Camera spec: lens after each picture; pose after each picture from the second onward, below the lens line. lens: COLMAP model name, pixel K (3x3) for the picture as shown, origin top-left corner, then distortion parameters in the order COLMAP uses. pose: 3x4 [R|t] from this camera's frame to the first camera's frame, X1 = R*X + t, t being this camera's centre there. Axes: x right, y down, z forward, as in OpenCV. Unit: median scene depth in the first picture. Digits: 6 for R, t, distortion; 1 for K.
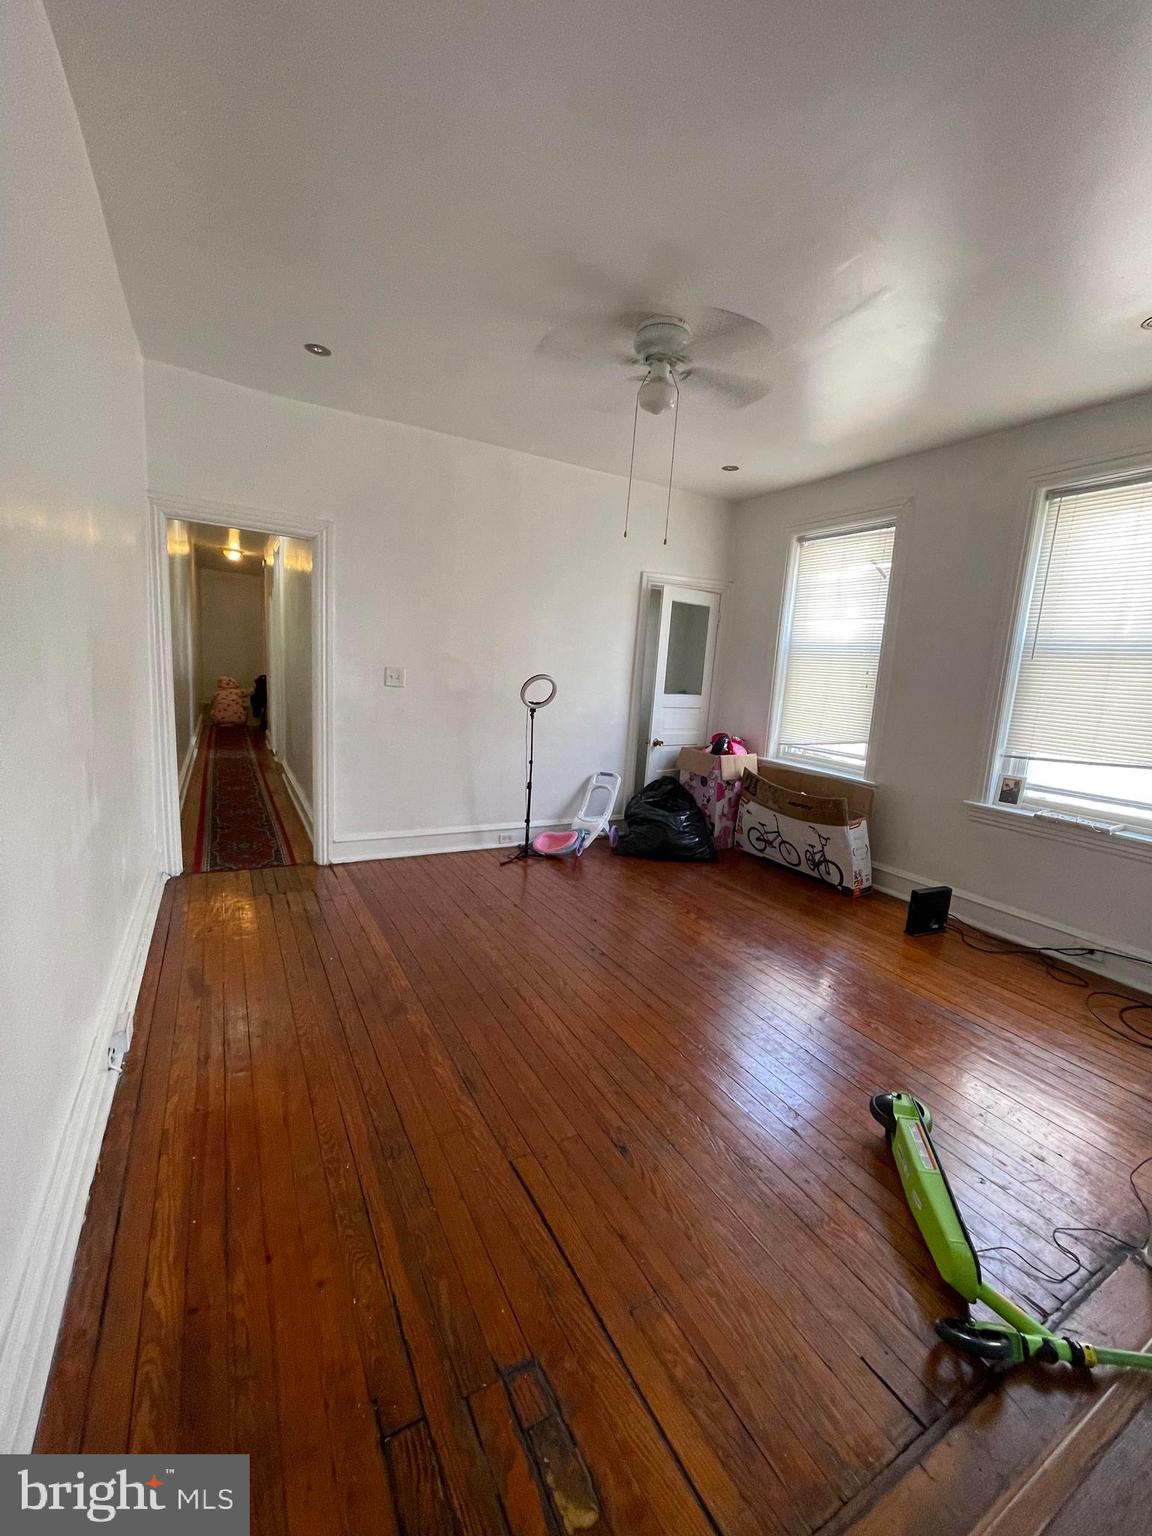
lens RADIAL K [[621.2, 0, 581.4], [0, 621.2, 766.4], [0, 0, 1]] dist [0.003214, 0.000569]
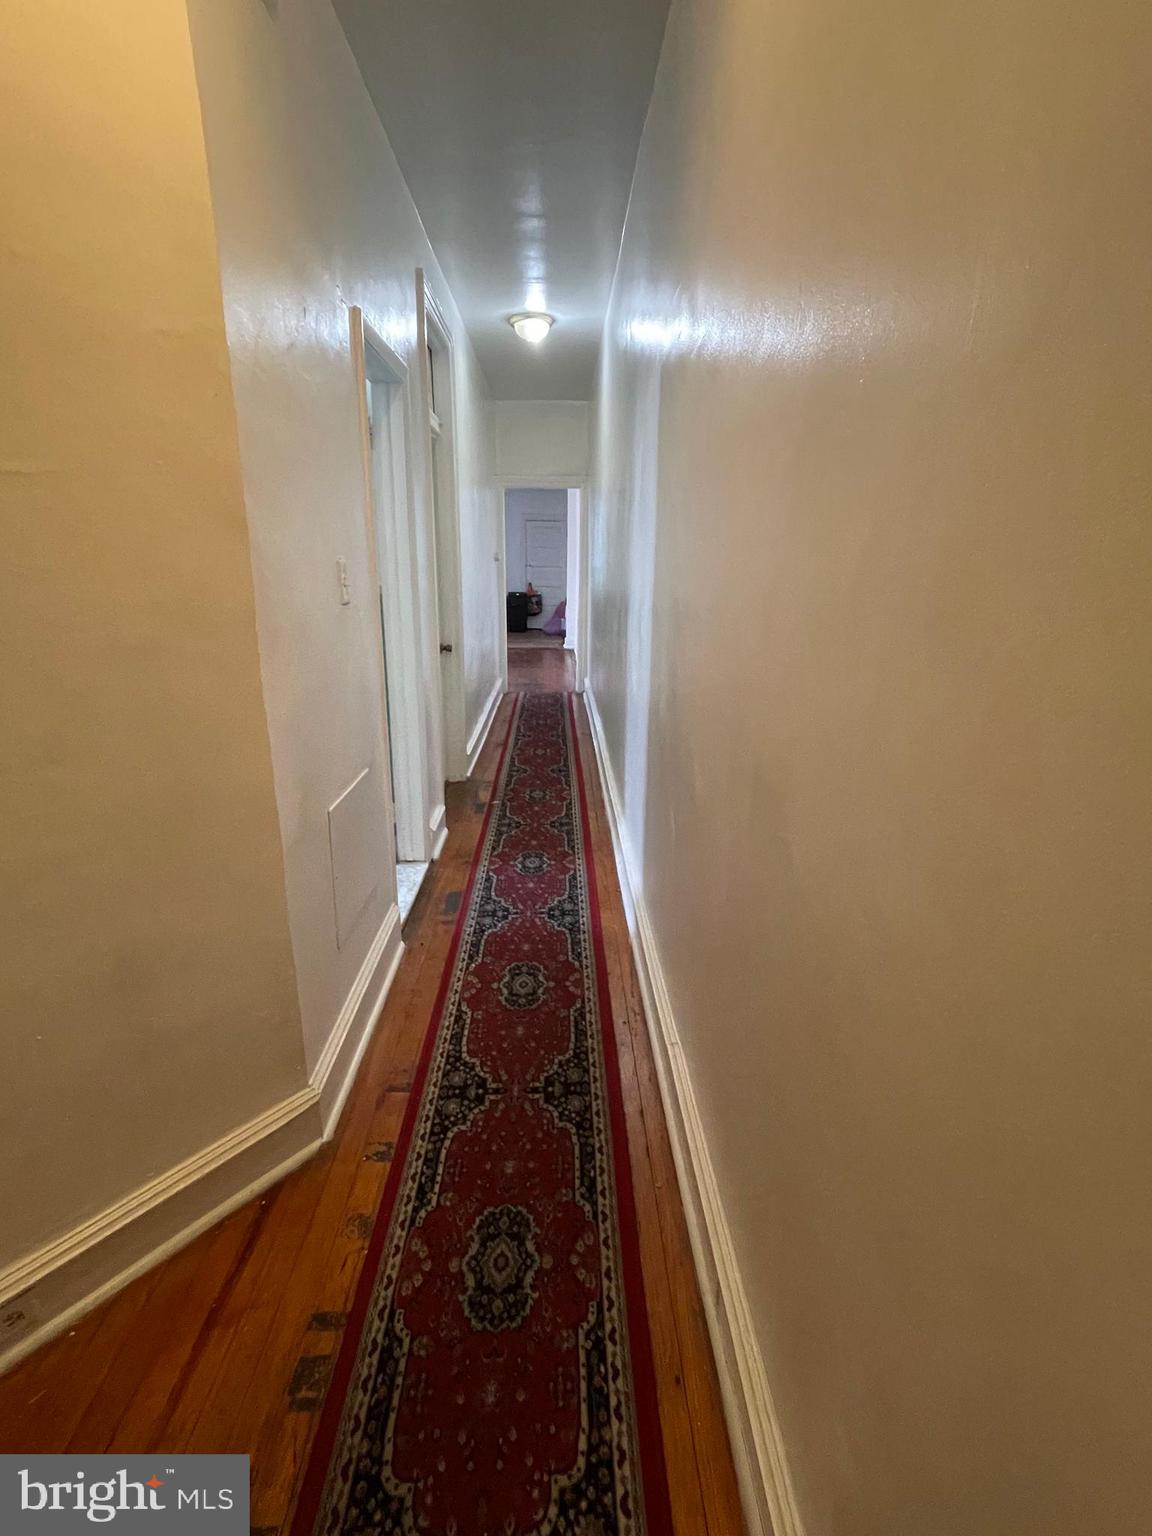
lens RADIAL K [[713.3, 0, 574.6], [0, 713.3, 769.5], [0, 0, 1]] dist [-0.011191, -0.000413]
pose [[-0.879464, -0.199769, 0.432013, -1.260413], [0.013354, 0.896943, 0.441945, -0.429622], [-0.475778, 0.394444, -0.786161, 2.175510]]
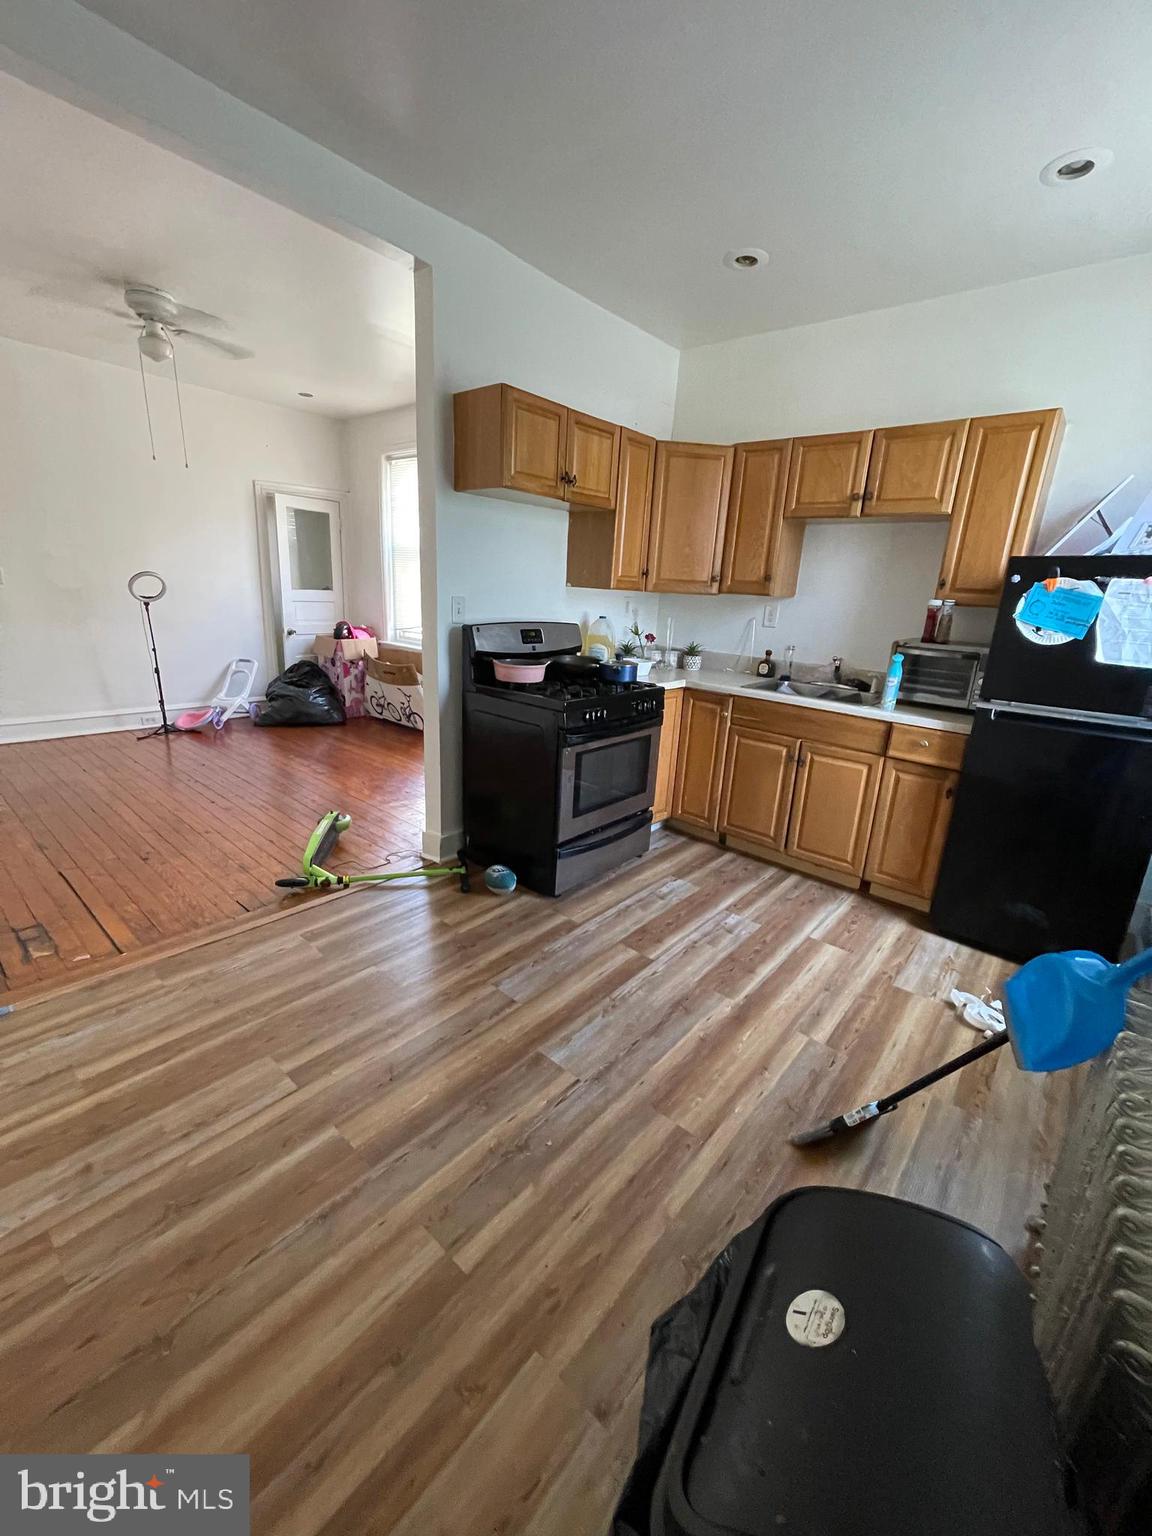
lens RADIAL K [[621.2, 0, 576.5], [0, 621.2, 764.7], [0, 0, 1]] dist [0.003214, 0.000569]
pose [[0.941954, -0.102950, 0.319568, 0.247078], [0.056667, 0.986922, 0.150910, 0.068250], [-0.330925, -0.124041, 0.935469, -0.347984]]
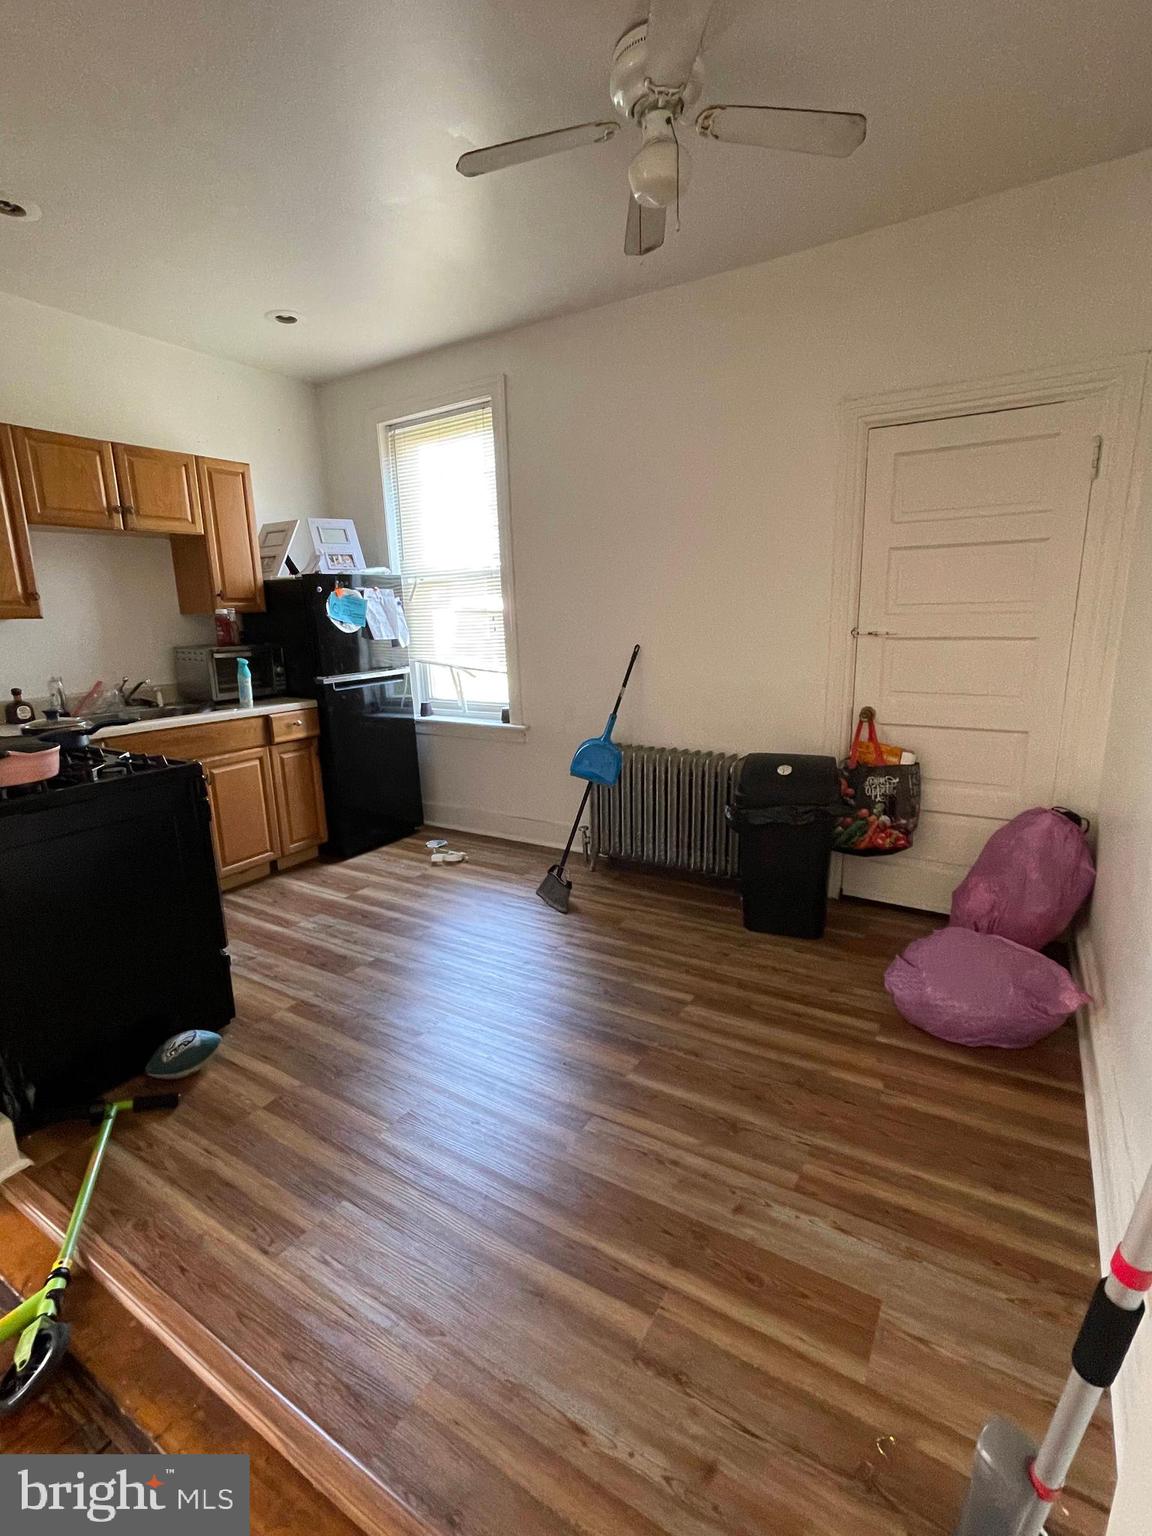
lens RADIAL K [[713.3, 0, 575.5], [0, 713.3, 769.1], [0, 0, 1]] dist [-0.011191, -0.000413]
pose [[-0.474869, -0.239138, 0.846943, -0.092554], [0.136230, 0.930799, 0.339197, -0.023039], [-0.869448, 0.276453, -0.409430, 0.128552]]
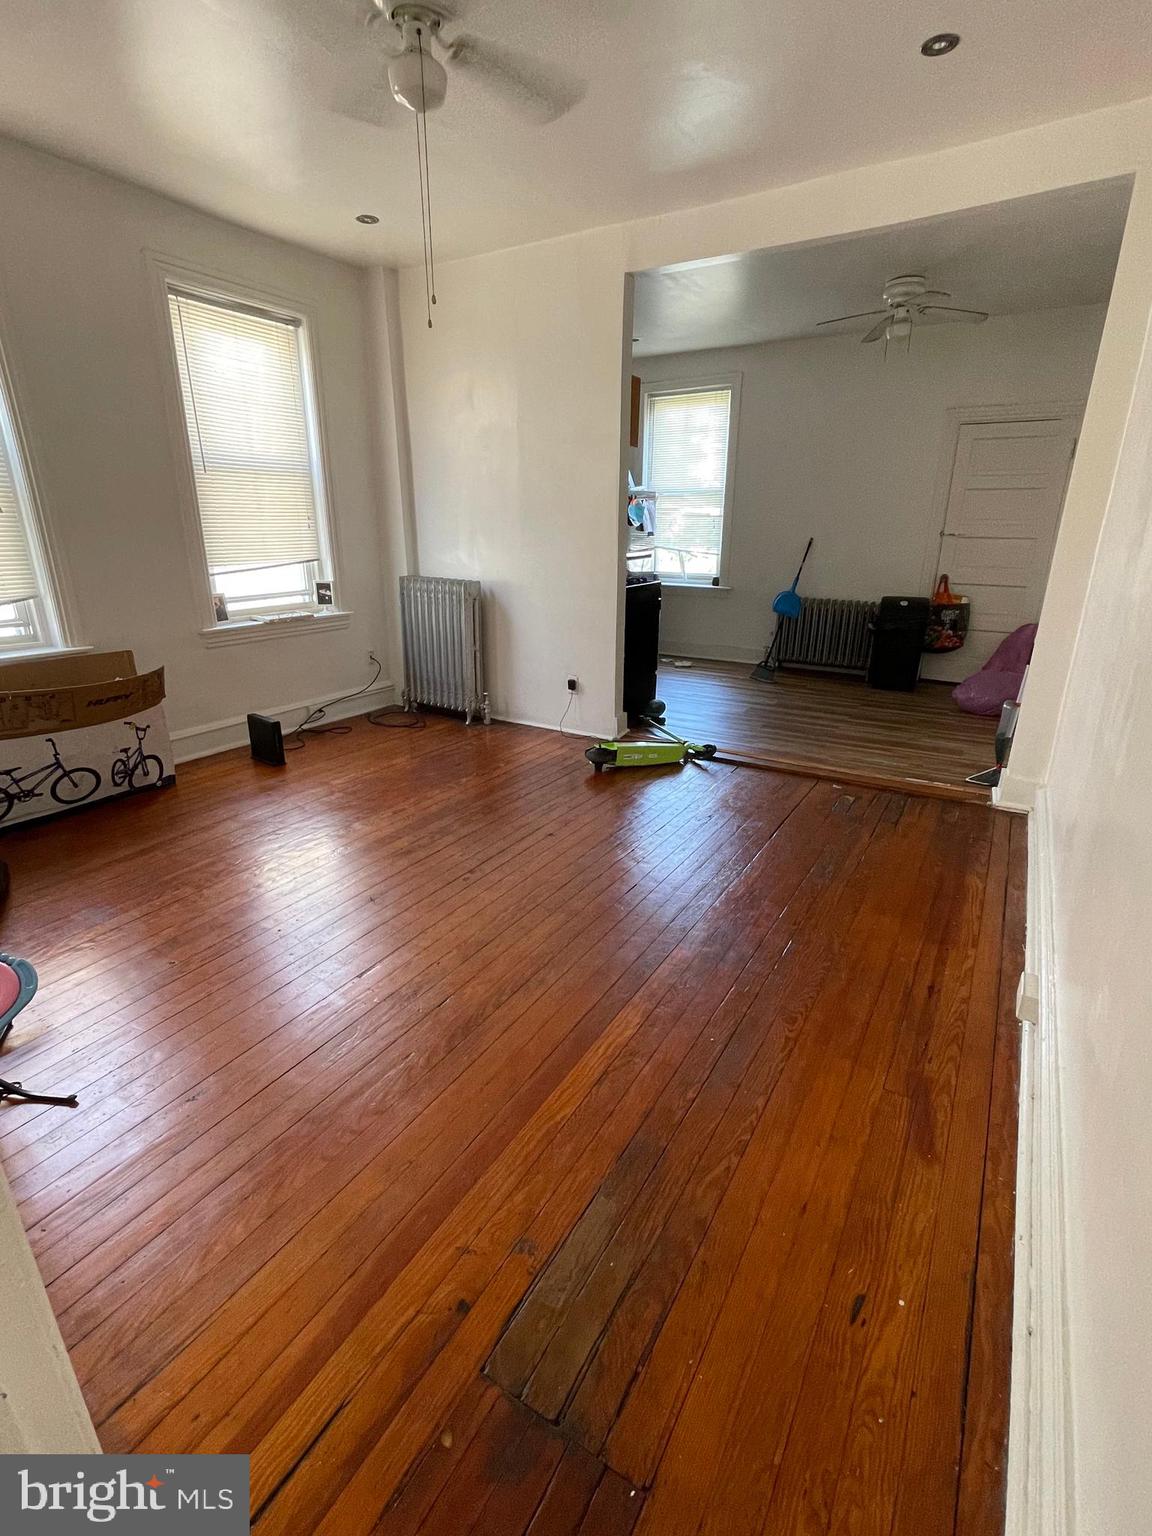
lens RADIAL K [[713.3, 0, 572.8], [0, 713.3, 769.2], [0, 0, 1]] dist [-0.011191, -0.000413]
pose [[-0.475060, -0.348632, 0.807944, -0.469220], [0.107536, 0.888284, 0.446529, -0.140030], [-0.873358, 0.299011, -0.384498, 0.765173]]
